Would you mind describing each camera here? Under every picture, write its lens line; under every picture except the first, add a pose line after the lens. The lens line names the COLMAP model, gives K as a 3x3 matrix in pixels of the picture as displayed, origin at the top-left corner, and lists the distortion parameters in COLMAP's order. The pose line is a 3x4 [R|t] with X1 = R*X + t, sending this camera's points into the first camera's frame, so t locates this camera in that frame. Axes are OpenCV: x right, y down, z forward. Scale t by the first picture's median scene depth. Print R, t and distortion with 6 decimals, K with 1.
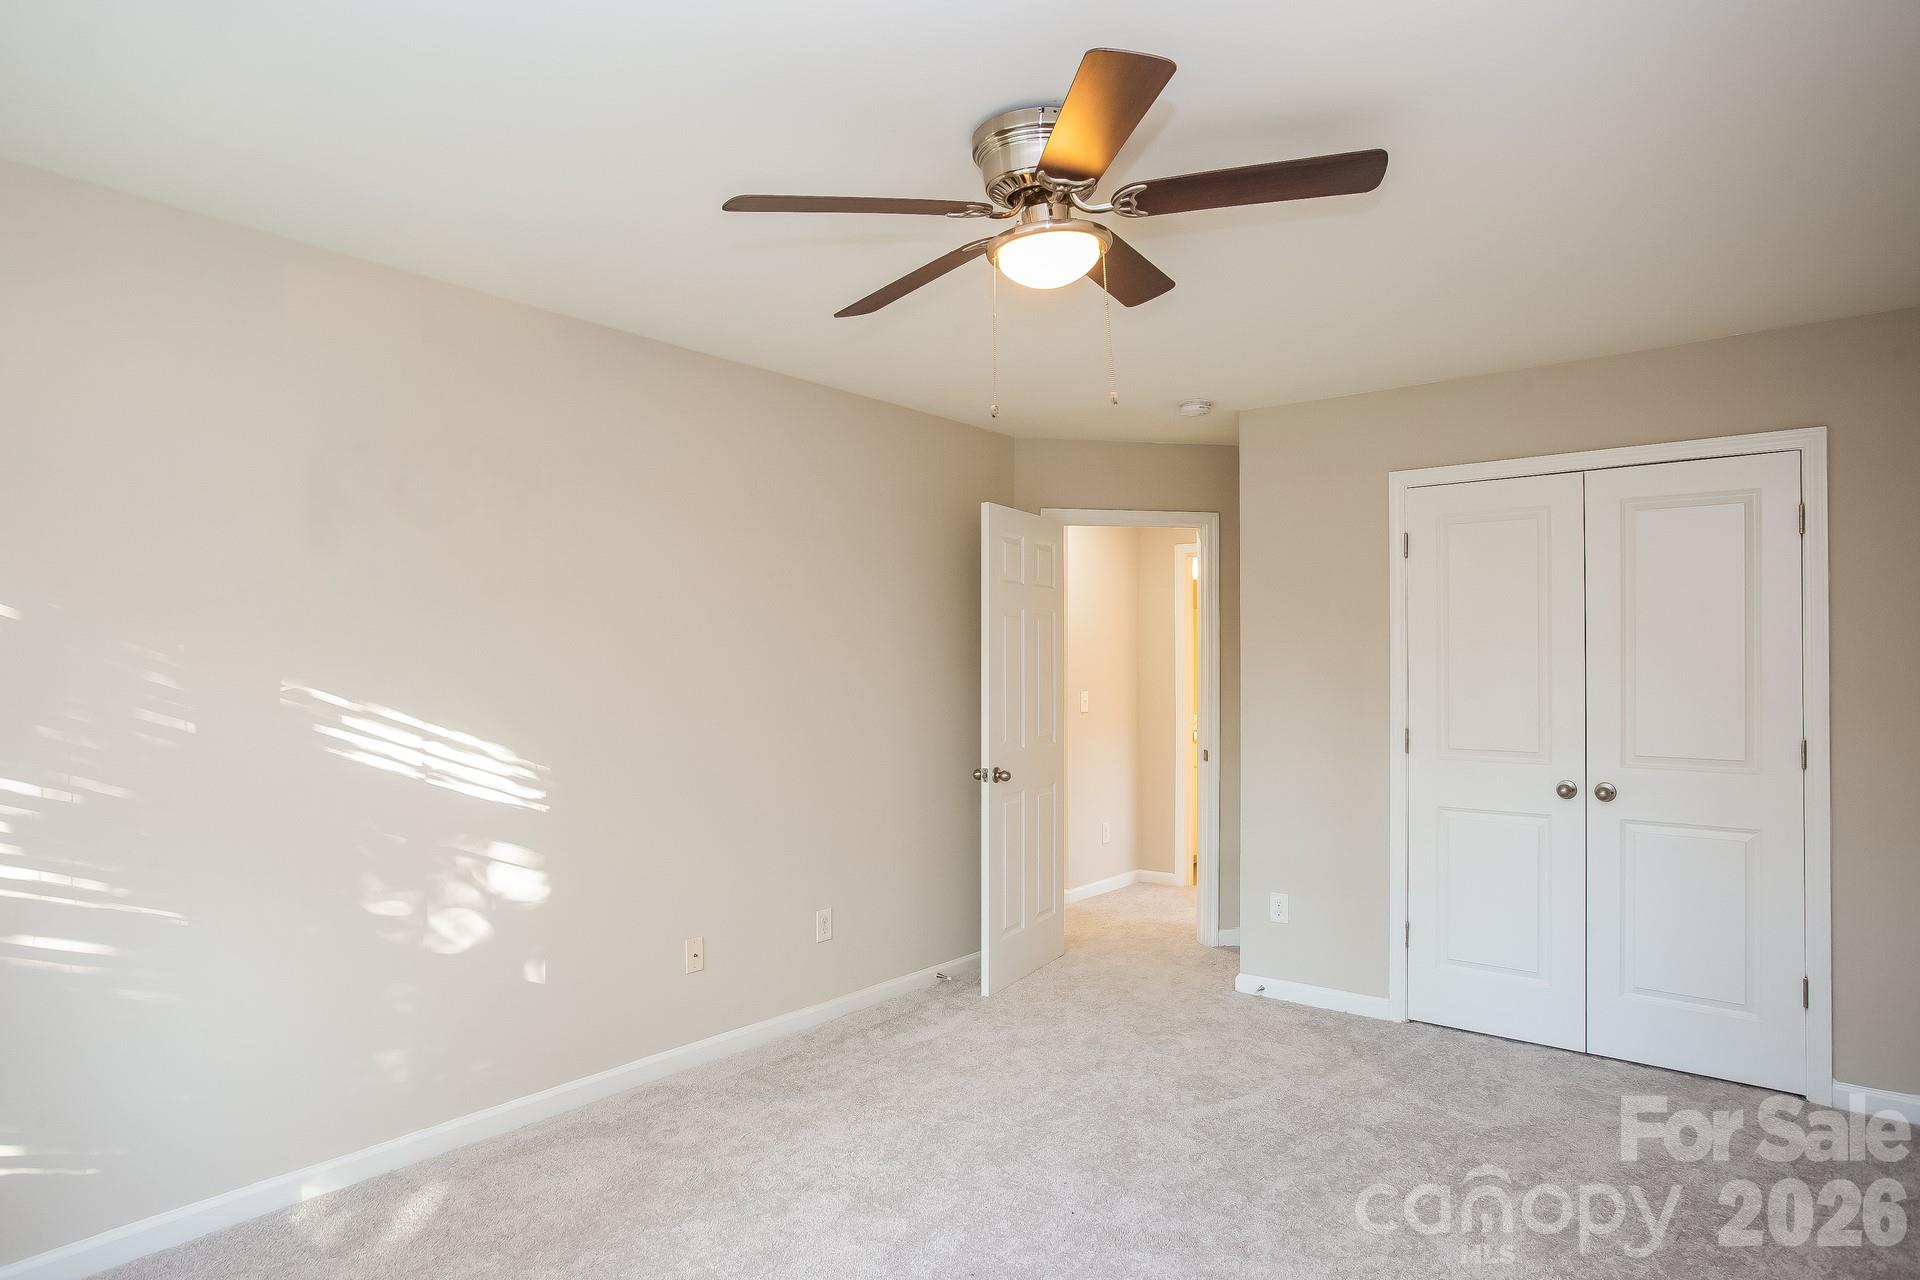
lens RADIAL K [[1098.2, 0, 977.8], [0, 1098.2, 655.9], [0, 0, 1]] dist [-0.073575, 0.052753]
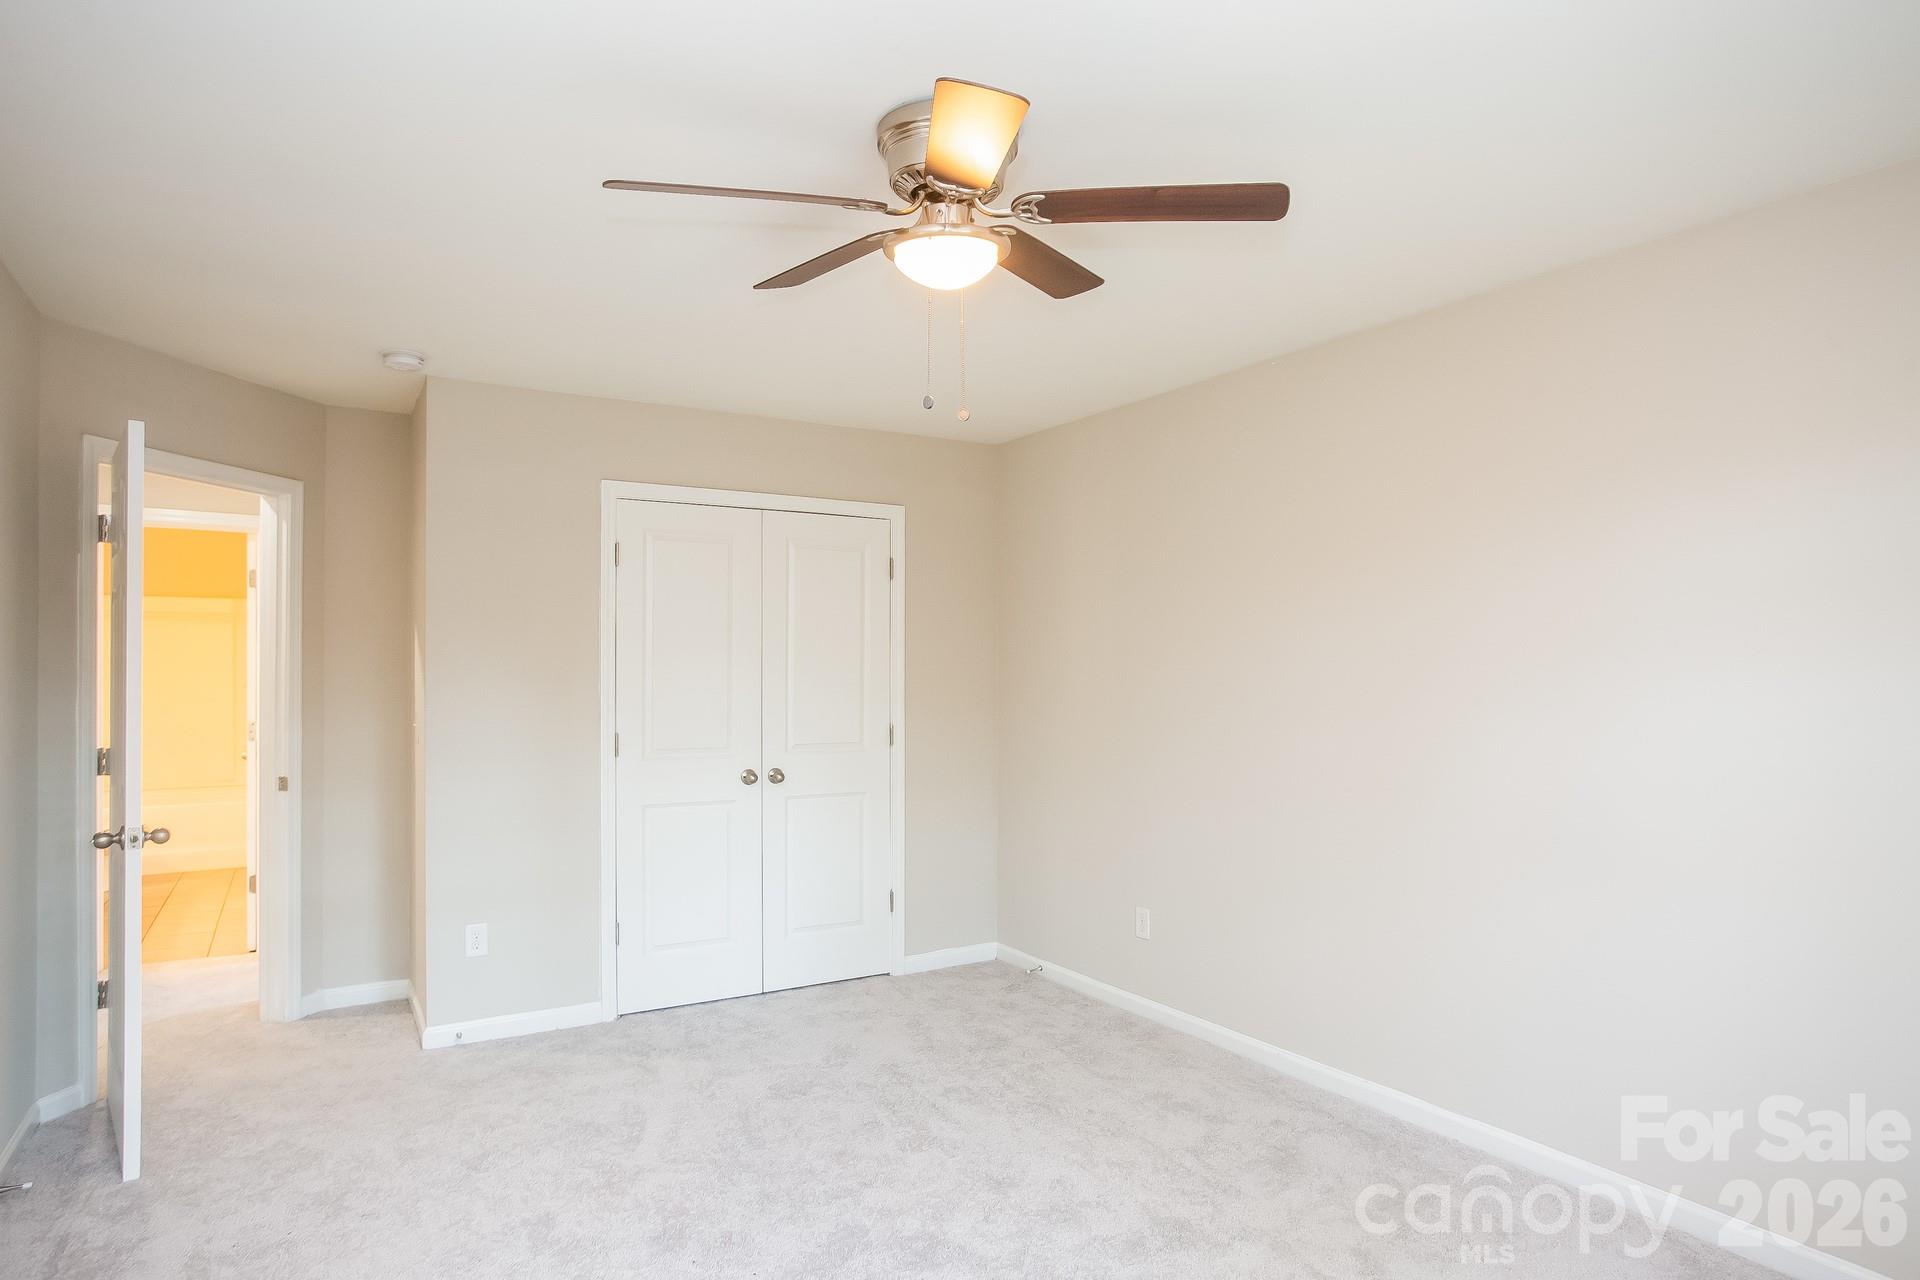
lens RADIAL K [[1098.2, 0, 977.8], [0, 1098.2, 655.9], [0, 0, 1]] dist [-0.073575, 0.052753]
pose [[0.336130, 0.006730, 0.941791, -0.463212], [-0.014758, 0.999889, -0.001878, -0.009474], [-0.941700, -0.013268, 0.336193, 0.334074]]
